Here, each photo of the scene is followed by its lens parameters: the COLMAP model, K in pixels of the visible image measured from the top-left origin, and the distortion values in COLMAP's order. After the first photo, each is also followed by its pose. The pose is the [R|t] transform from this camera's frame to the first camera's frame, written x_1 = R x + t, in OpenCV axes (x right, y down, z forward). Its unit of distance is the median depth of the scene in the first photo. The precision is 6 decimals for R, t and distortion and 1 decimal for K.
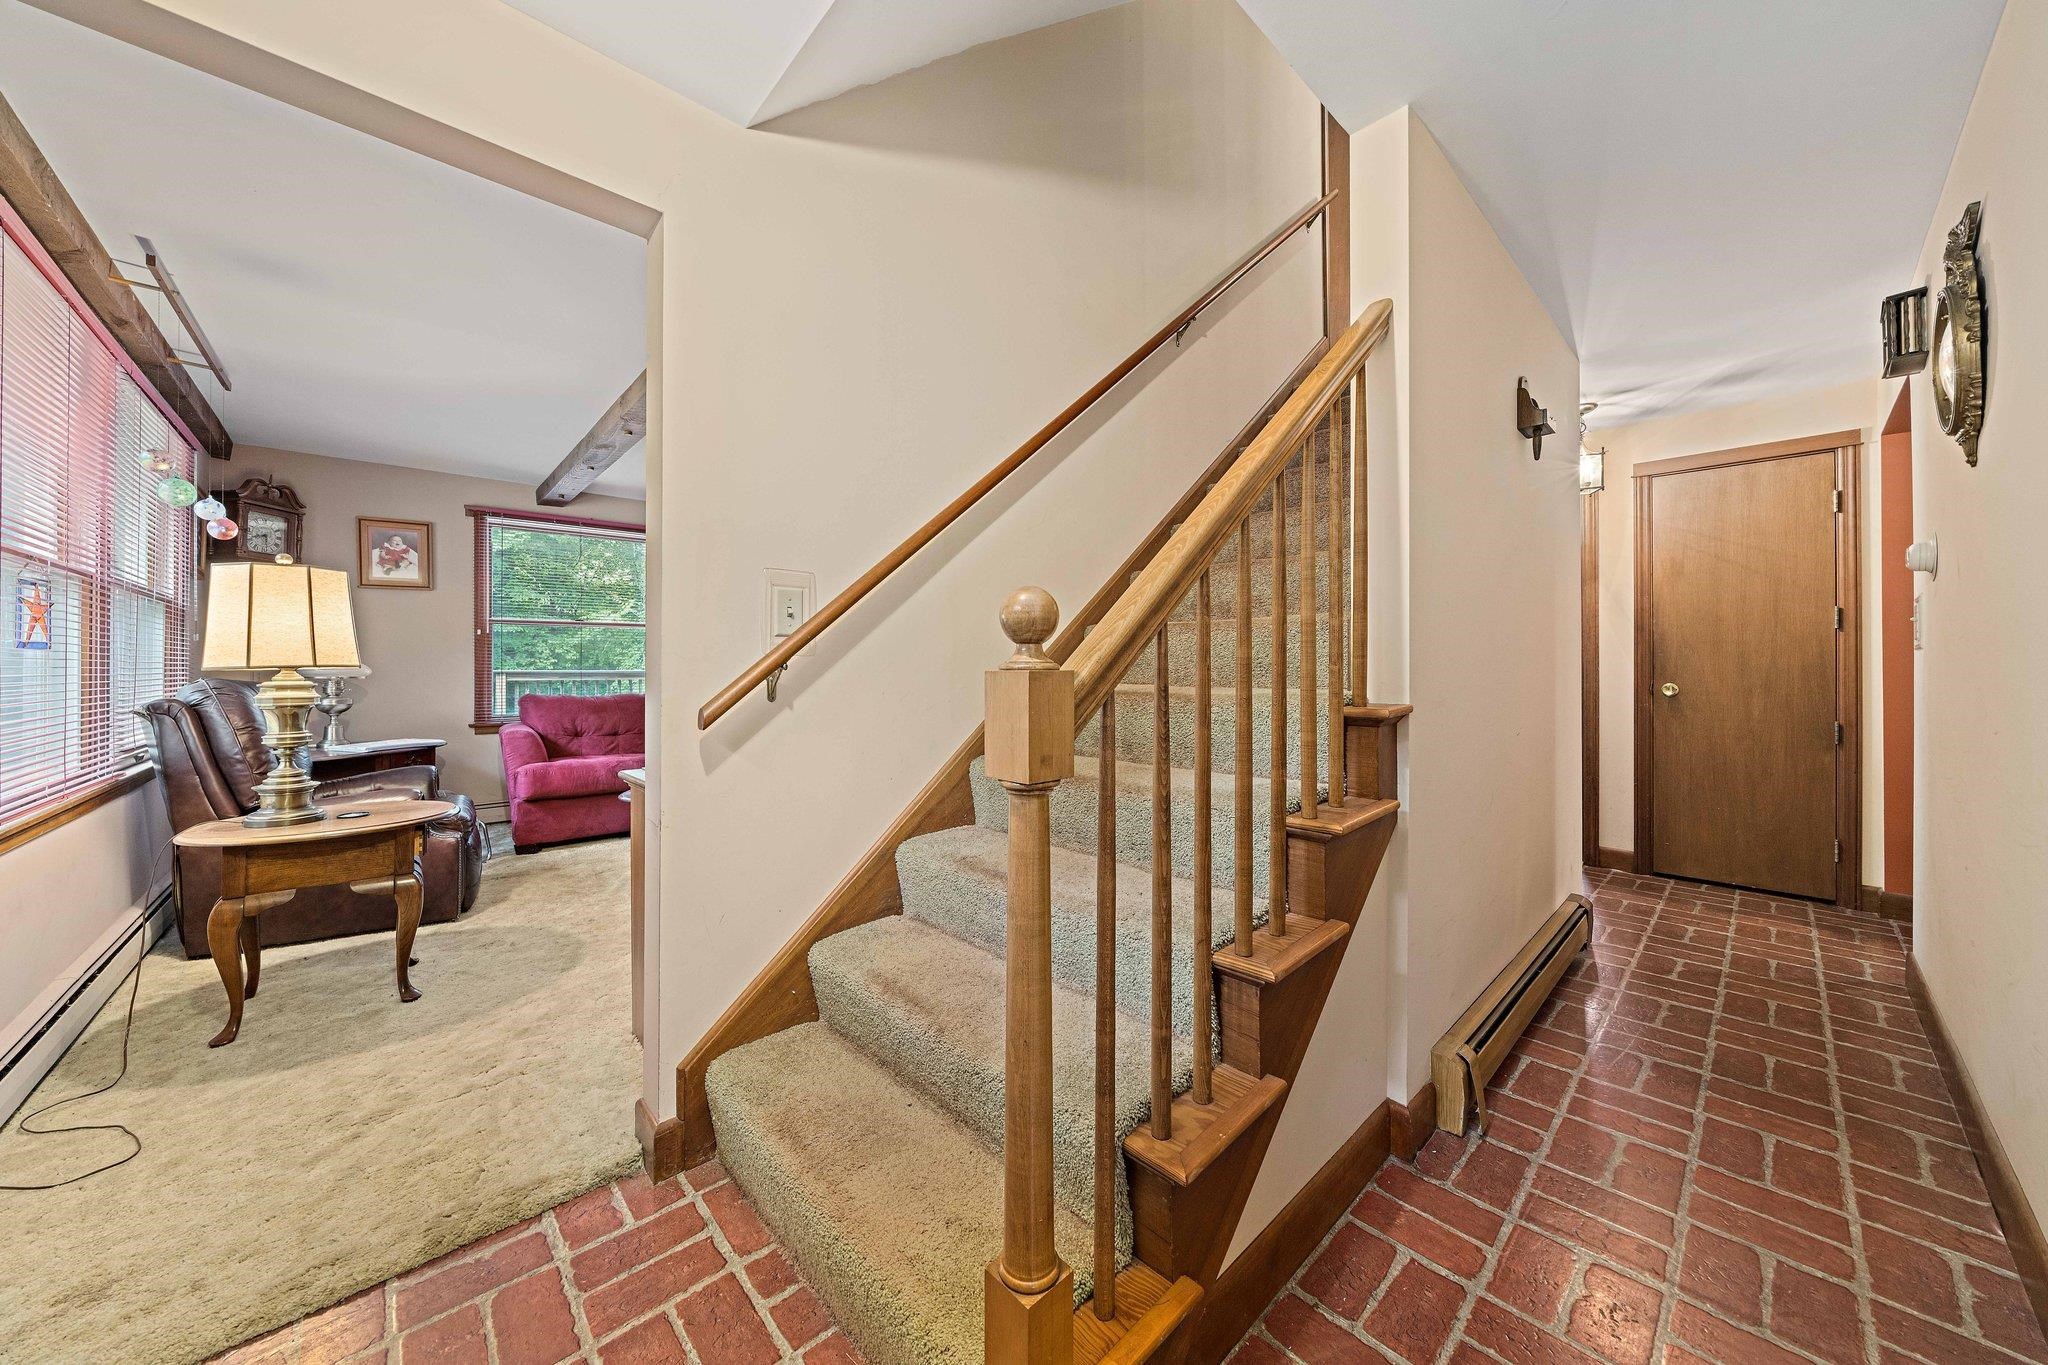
lens RADIAL K [[700.4, 0, 1025.9], [0, 700.4, 672.3], [0, 0, 1]] dist [-0.006685, 0.000039]
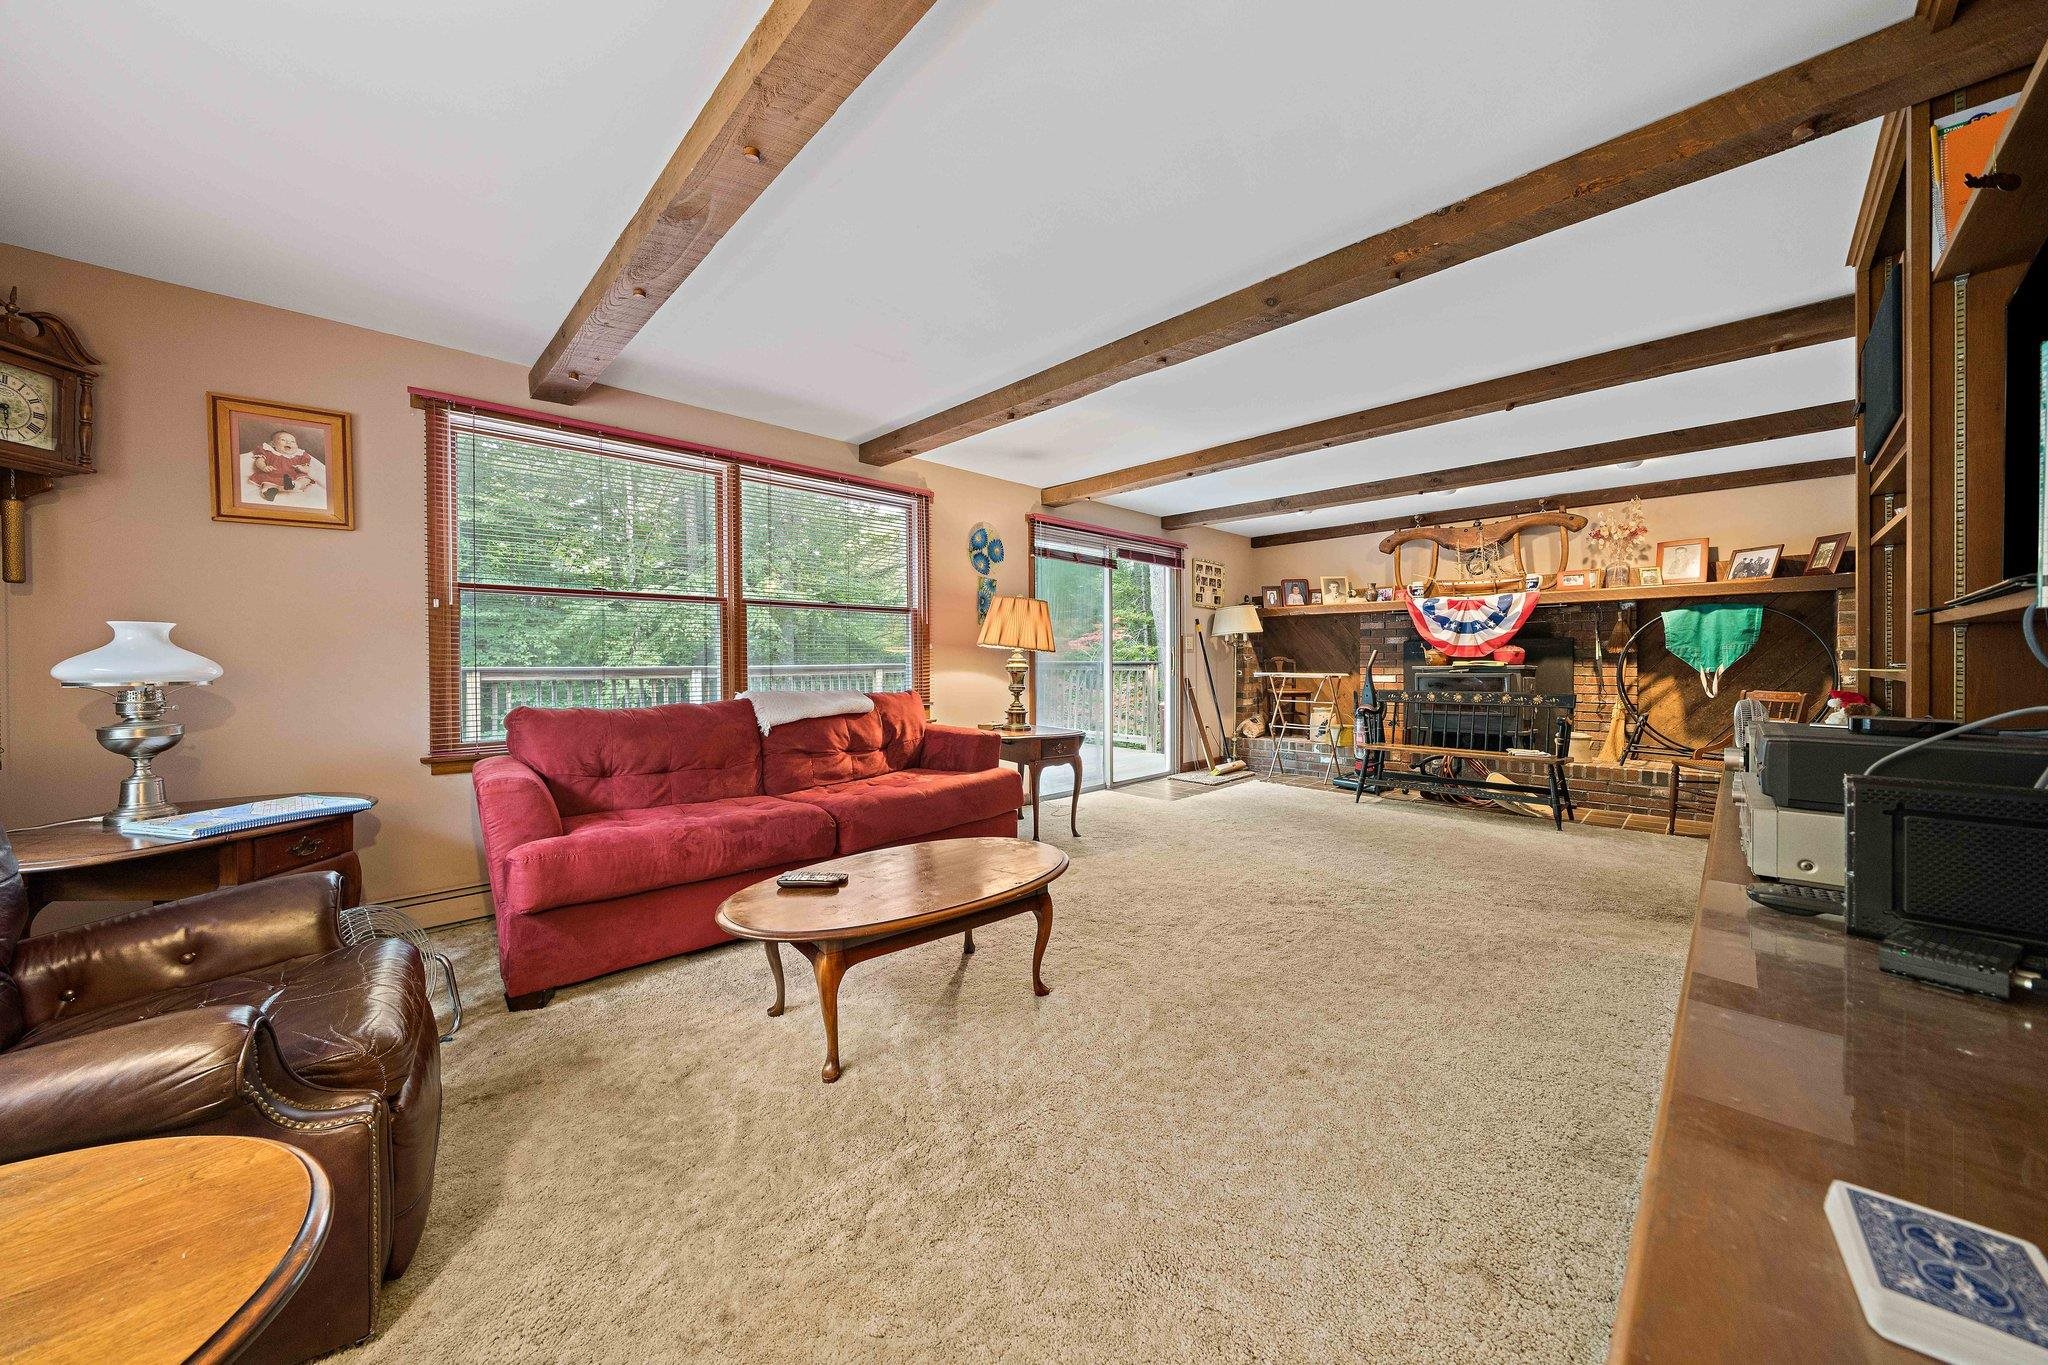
lens RADIAL K [[700.4, 0, 1021.8], [0, 700.4, 672.9], [0, 0, 1]] dist [-0.006685, 0.000039]
pose [[0.999731, -0.003798, 0.022880, -0.311264], [0.003576, 0.999946, 0.009729, -0.002754], [-0.022916, -0.009644, 0.999691, 0.410196]]
